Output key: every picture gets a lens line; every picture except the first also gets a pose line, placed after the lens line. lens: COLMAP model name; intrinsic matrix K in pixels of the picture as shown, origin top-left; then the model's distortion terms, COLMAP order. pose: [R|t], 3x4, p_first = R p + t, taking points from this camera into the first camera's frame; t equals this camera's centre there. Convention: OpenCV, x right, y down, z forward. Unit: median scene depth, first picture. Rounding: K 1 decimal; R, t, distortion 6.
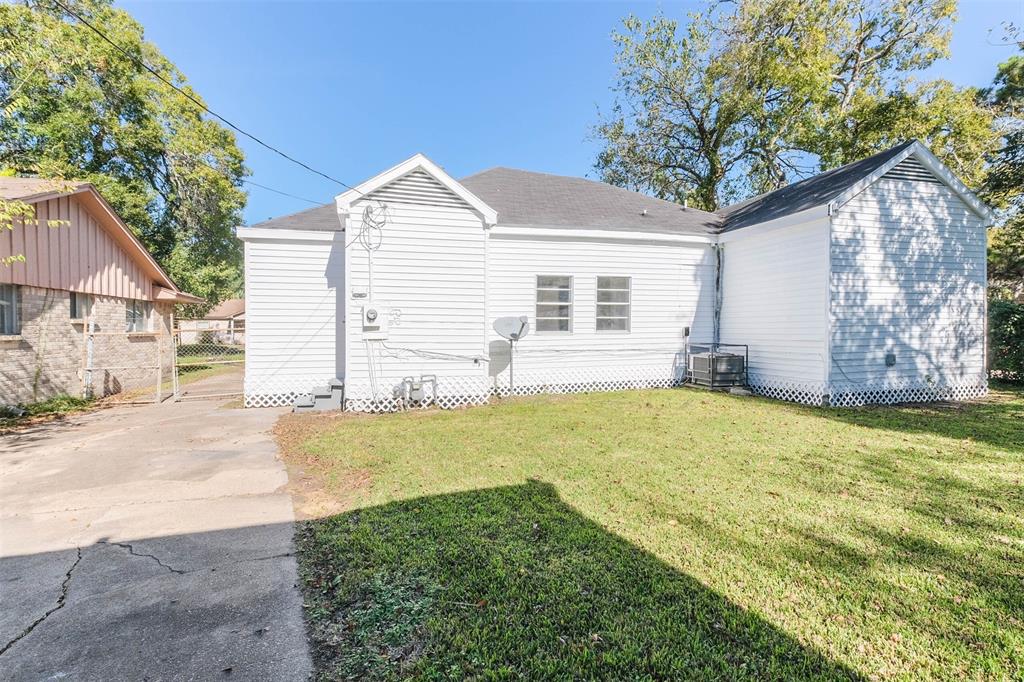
lens RADIAL K [[487.7, 0, 513.8], [0, 487.7, 324.1], [0, 0, 1]] dist [0.009360, -0.000111]
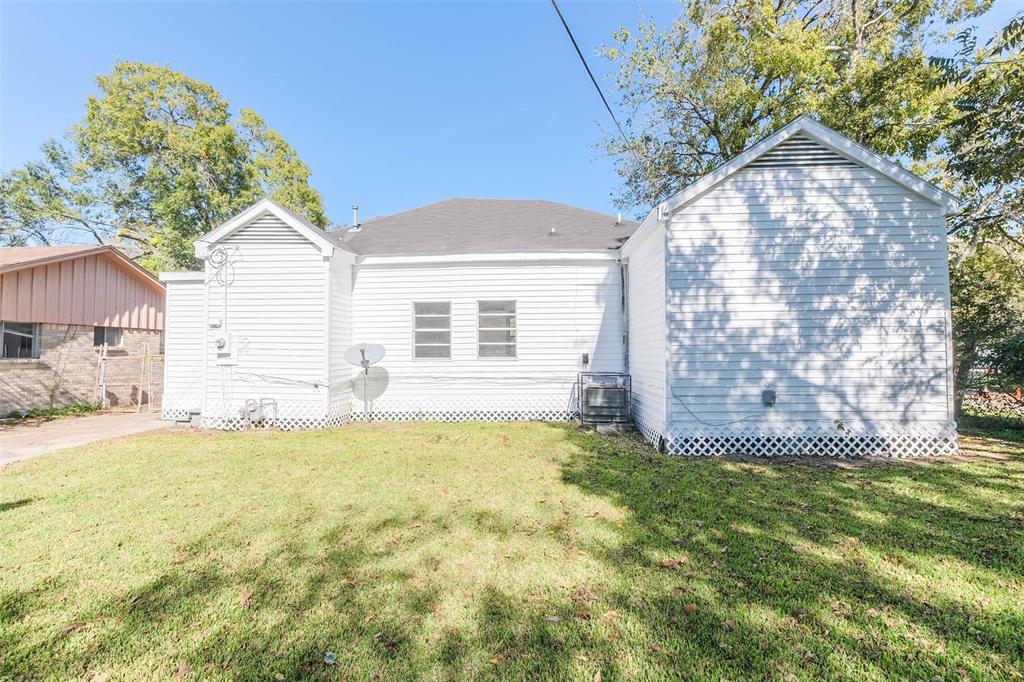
lens RADIAL K [[471.8, 0, 516.7], [0, 471.8, 324.0], [0, 0, 1]] dist [-0.000210, -0.000137]
pose [[0.946058, -0.017419, -0.323528, 0.627728], [0.001623, 0.998796, -0.049029, -0.007551], [0.323992, 0.045859, 0.944948, 0.161986]]
